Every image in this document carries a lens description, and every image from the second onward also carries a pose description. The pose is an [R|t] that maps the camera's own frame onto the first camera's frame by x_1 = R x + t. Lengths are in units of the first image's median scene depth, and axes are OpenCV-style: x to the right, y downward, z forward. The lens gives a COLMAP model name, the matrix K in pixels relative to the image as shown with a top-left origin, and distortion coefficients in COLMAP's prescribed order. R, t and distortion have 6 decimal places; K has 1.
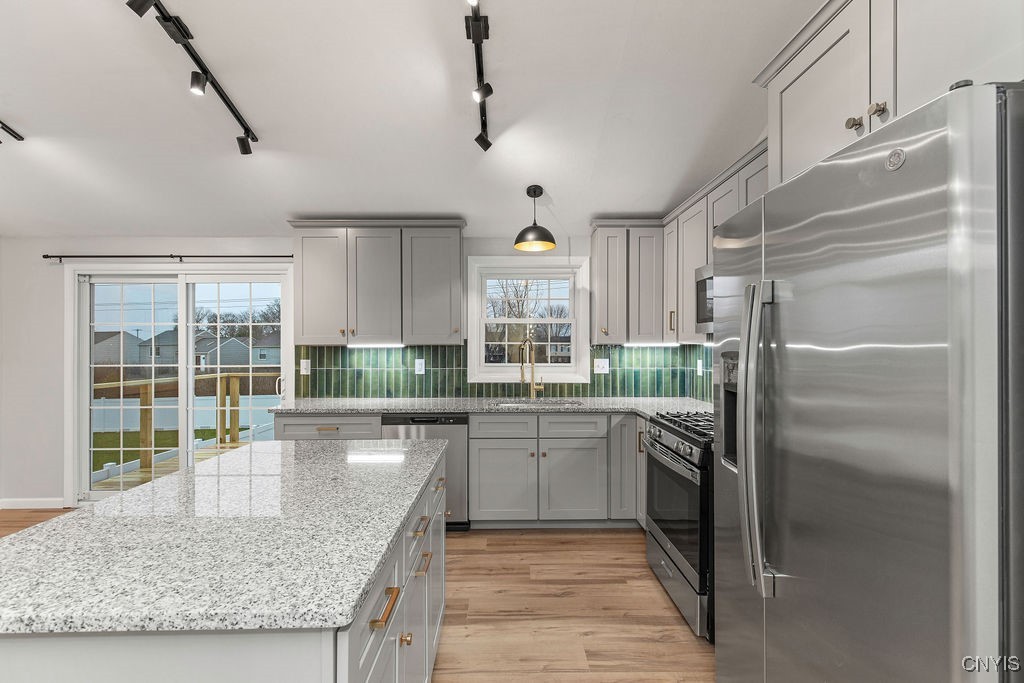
lens RADIAL K [[460.6, 0, 510.0], [0, 460.6, 347.3], [0, 0, 1]] dist [0.006906, -0.000419]
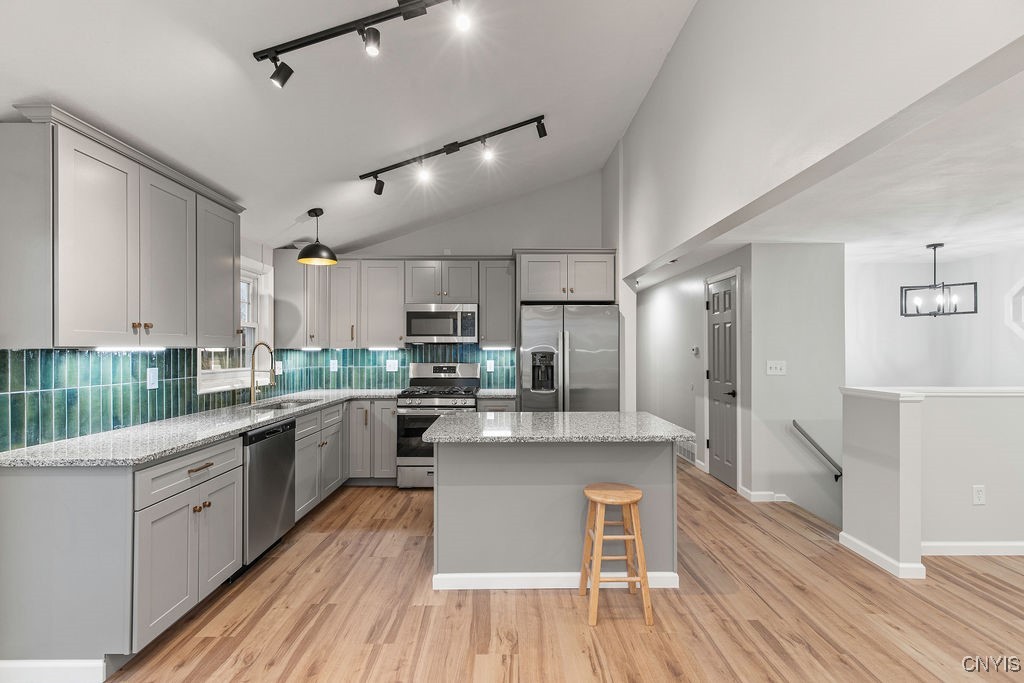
lens RADIAL K [[460.6, 0, 510.0], [0, 460.6, 347.3], [0, 0, 1]] dist [0.006906, -0.000419]
pose [[0.001842, 0.007081, 0.999973, -0.913419], [0.003202, 0.999970, -0.007087, 0.000778], [-0.999993, 0.003215, 0.001819, 0.443922]]
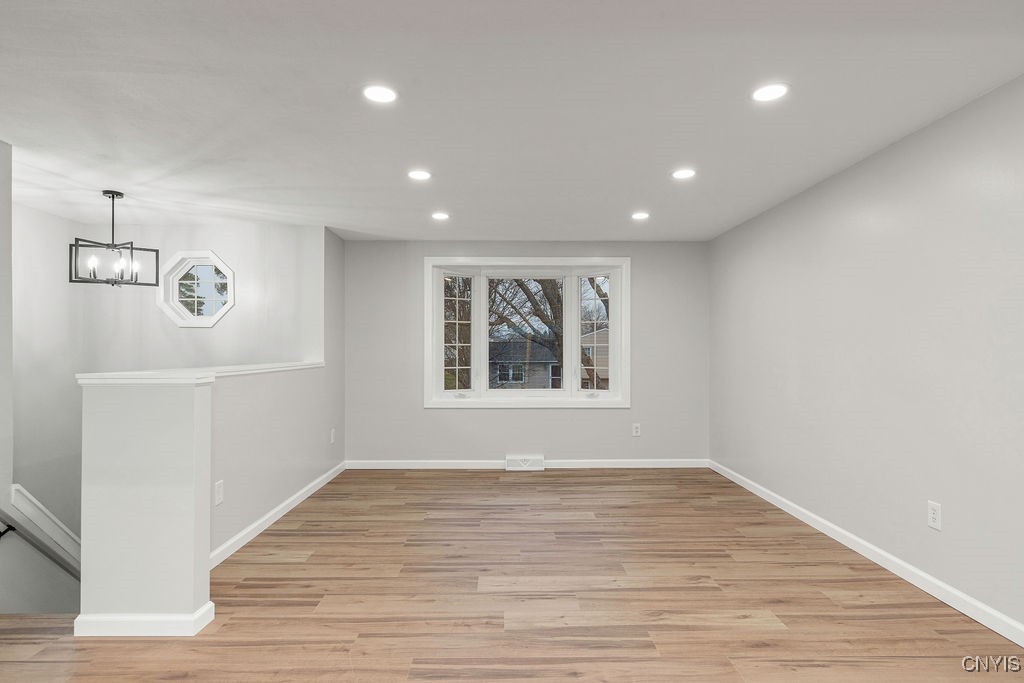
lens RADIAL K [[540.1, 0, 511.5], [0, 540.1, 347.6], [0, 0, 1]] dist [0.000968, -0.000858]
pose [[-0.999970, 0.002347, -0.007395, -0.543364], [0.002378, 0.999988, -0.004278, 0.043025], [0.007385, -0.004296, -0.999964, 0.435965]]
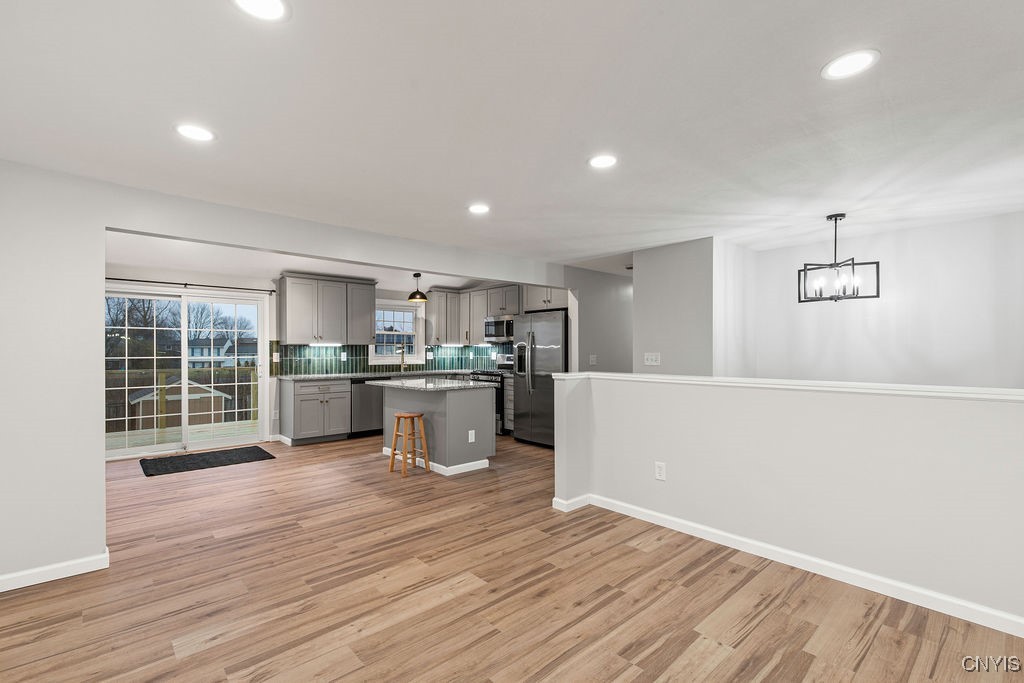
lens RADIAL K [[462.0, 0, 511.0], [0, 462.0, 350.3], [0, 0, 1]] dist [0.005675, -0.000208]
pose [[0.748885, 0.000810, 0.662699, -0.913006], [0.000906, 0.999997, -0.002246, 0.021656], [-0.662699, 0.002282, 0.748882, -0.808410]]
